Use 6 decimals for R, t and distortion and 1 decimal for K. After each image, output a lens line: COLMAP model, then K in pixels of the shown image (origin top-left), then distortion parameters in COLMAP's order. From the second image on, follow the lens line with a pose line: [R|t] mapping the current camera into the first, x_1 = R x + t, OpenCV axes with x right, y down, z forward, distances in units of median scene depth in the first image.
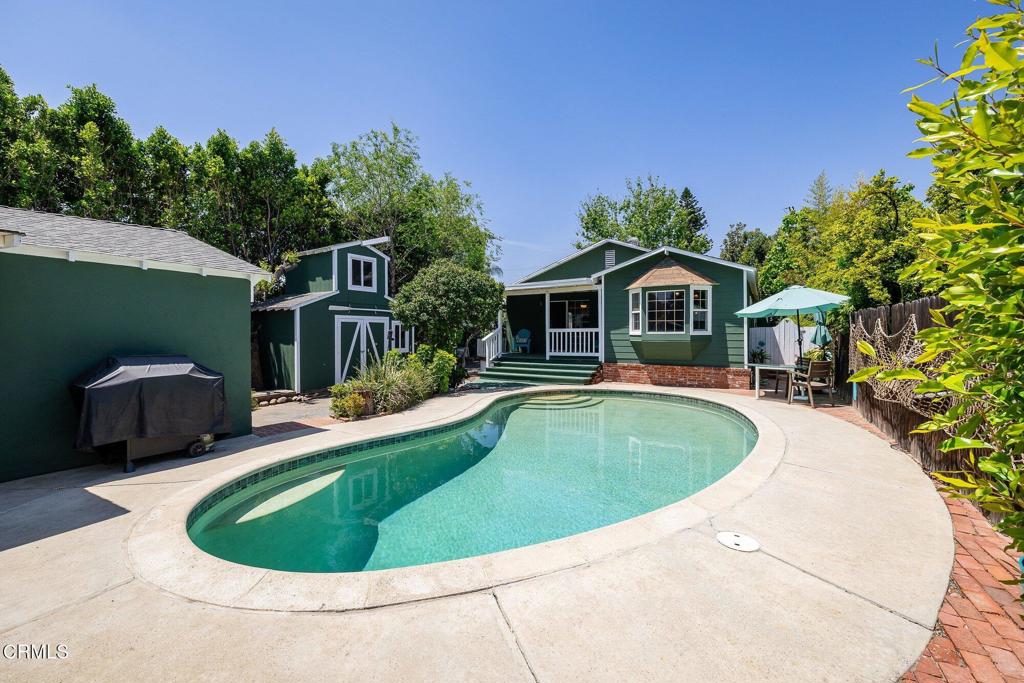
lens RADIAL K [[427.8, 0, 512.2], [0, 427.8, 336.1], [0, 0, 1]] dist [-0.000751, 0.000005]
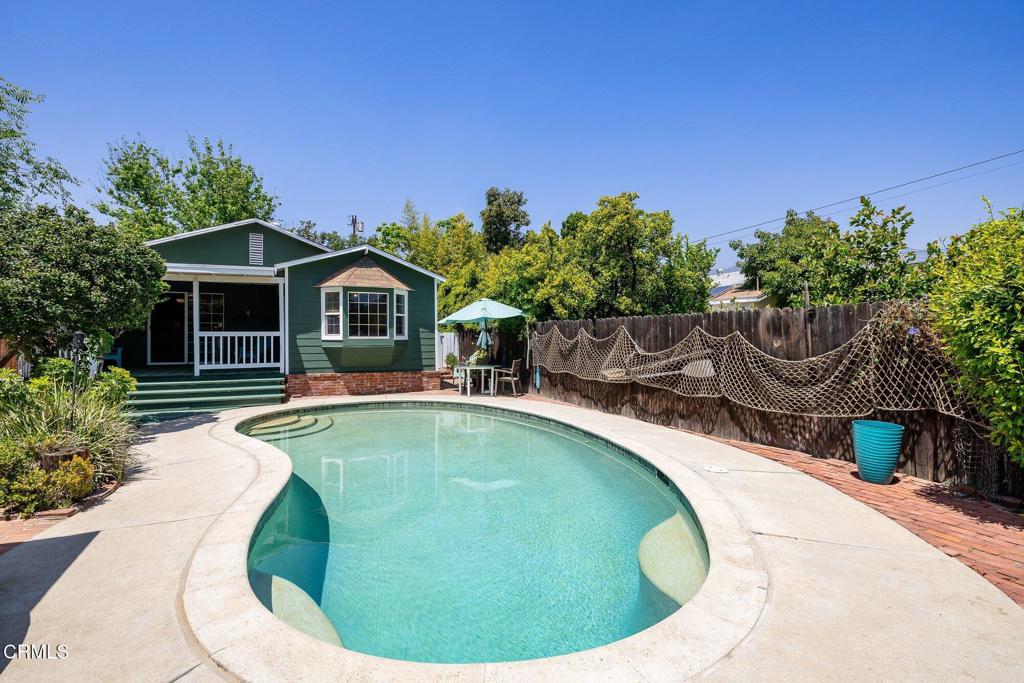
lens RADIAL K [[480.2, 0, 511.1], [0, 480.2, 339.0], [0, 0, 1]] dist [-0.011046, 0.000297]
pose [[0.560982, -0.000815, 0.827827, -0.310653], [0.005659, 0.999980, -0.002850, -0.000064], [-0.827808, 0.006284, 0.560976, 0.145561]]
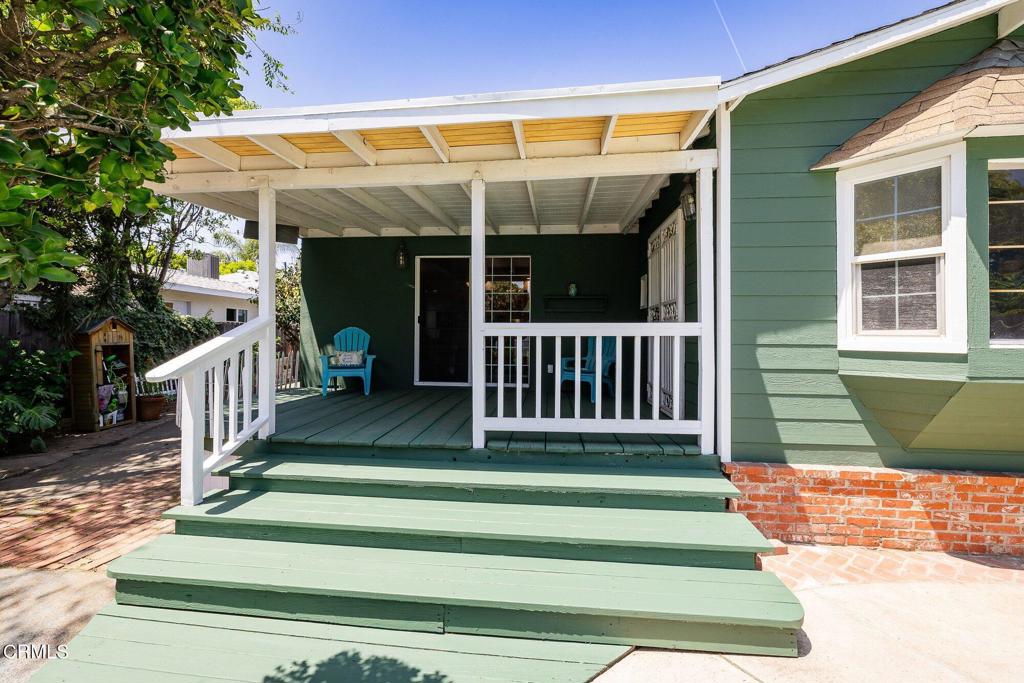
lens RADIAL K [[427.8, 0, 505.9], [0, 427.8, 334.9], [0, 0, 1]] dist [-0.000751, 0.000005]
pose [[0.911439, 0.008464, 0.411349, -0.005894], [-0.002952, 0.999897, -0.014033, -0.007920], [-0.411425, 0.011576, 0.911370, 0.856106]]
